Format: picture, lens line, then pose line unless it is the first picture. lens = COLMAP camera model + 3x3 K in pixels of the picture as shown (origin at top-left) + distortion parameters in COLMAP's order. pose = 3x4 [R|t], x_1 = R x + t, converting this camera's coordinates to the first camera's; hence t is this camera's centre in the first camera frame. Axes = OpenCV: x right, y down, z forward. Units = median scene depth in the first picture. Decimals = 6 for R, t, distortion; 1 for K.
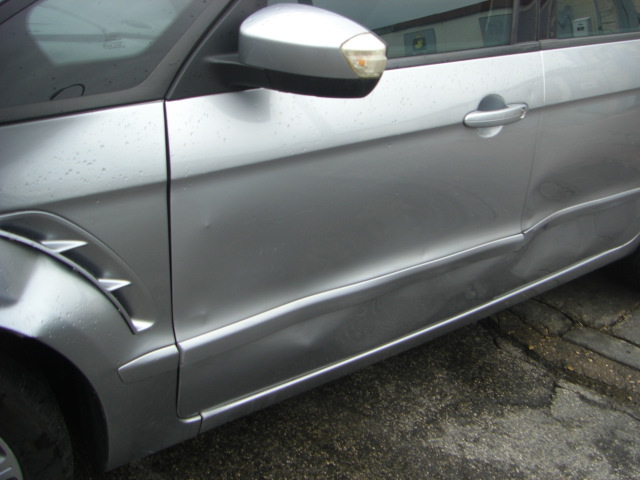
lens RADIAL K [[719.8, 0, 346.7], [0, 719.8, 215.0], [0, 0, 1]] dist [-0.142823, 0.000000]
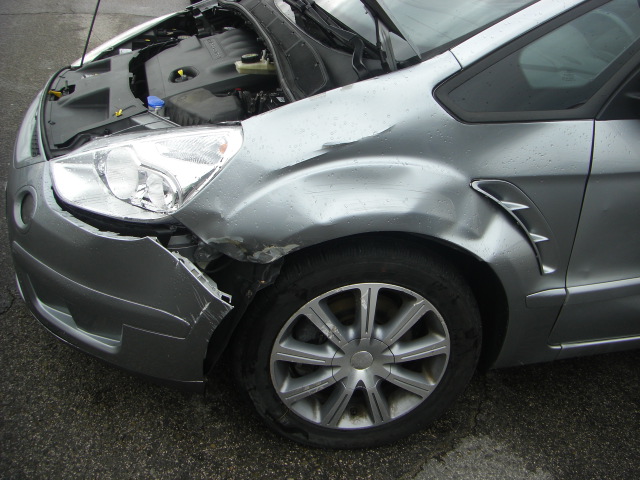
lens RADIAL K [[719.8, 0, 346.9], [0, 719.8, 223.3], [0, 0, 1]] dist [-0.142823, 0.000000]
pose [[0.916136, 0.168958, -0.363521, -0.142521], [-0.157406, 0.985623, 0.061407, 0.034832], [0.368670, 0.000963, 0.929560, -0.466618]]
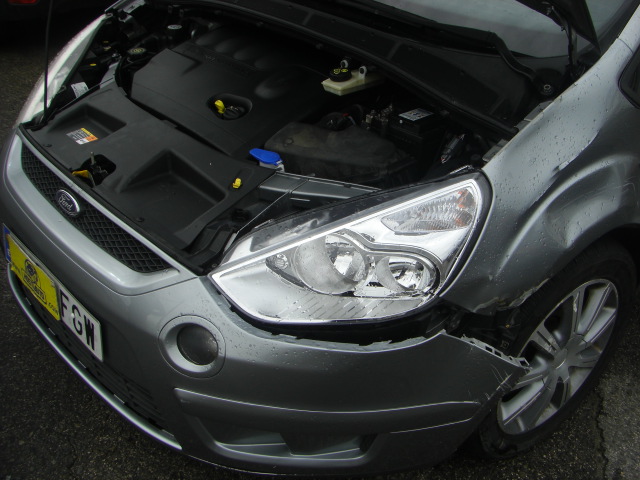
lens RADIAL K [[719.8, 0, 348.2], [0, 719.8, 218.0], [0, 0, 1]] dist [-0.142823, 0.000000]
pose [[0.995315, -0.088160, 0.039685, -0.991009], [0.080214, 0.982160, 0.170079, -0.147896], [-0.053971, -0.166099, 0.984631, -0.438857]]
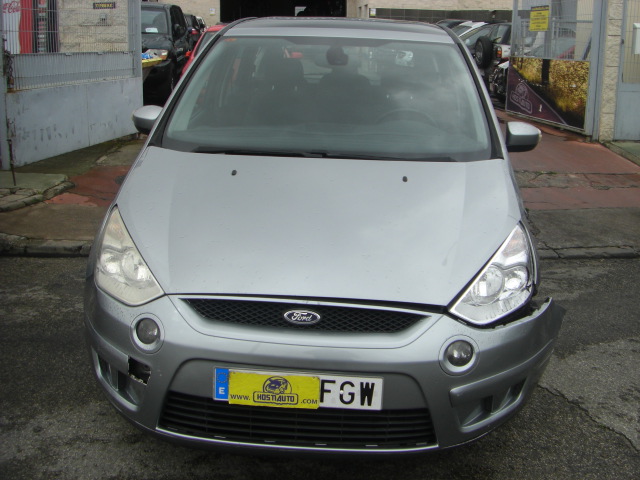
lens RADIAL K [[719.8, 0, 343.8], [0, 719.8, 227.9], [0, 0, 1]] dist [-0.142823, 0.000000]
pose [[0.668543, -0.275492, 0.690764, -2.414205], [0.301775, 0.949439, 0.086590, -0.313678], [-0.679693, 0.150566, 0.717877, -0.501639]]
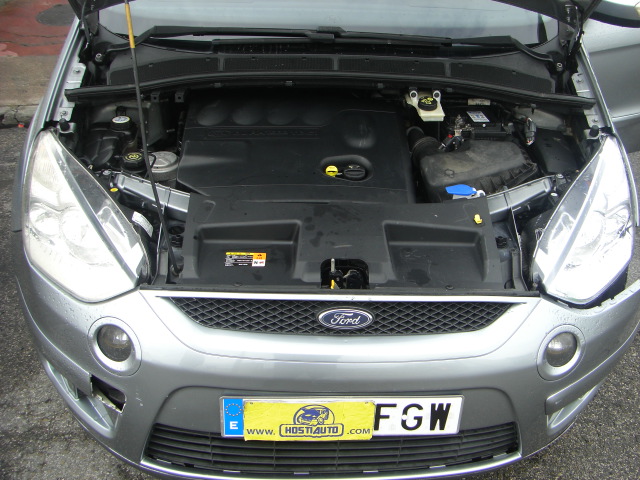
lens RADIAL K [[719.8, 0, 347.9], [0, 719.8, 225.7], [0, 0, 1]] dist [-0.142823, 0.000000]
pose [[0.597010, -0.479544, 0.643130, -2.050292], [0.309122, 0.877281, 0.367181, -0.538825], [-0.740285, -0.020405, 0.671983, 0.017215]]
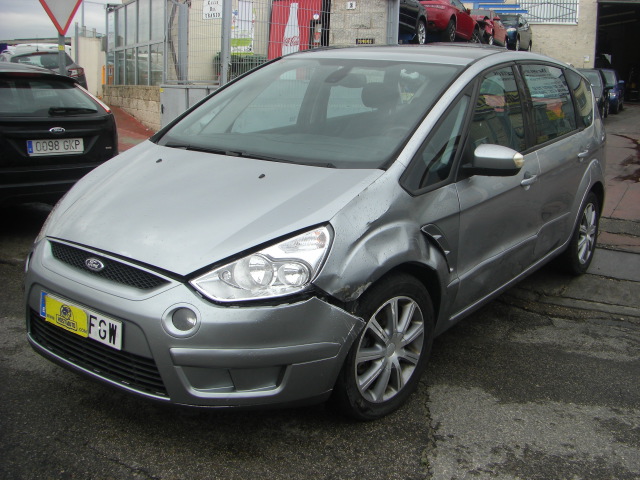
lens RADIAL K [[719.8, 0, 339.4], [0, 719.8, 229.6], [0, 0, 1]] dist [-0.142823, 0.000000]
pose [[0.964147, -0.124500, 0.234351, -1.196533], [0.152399, 0.982736, -0.104903, 0.211253], [-0.217245, 0.136857, 0.966475, -1.370623]]
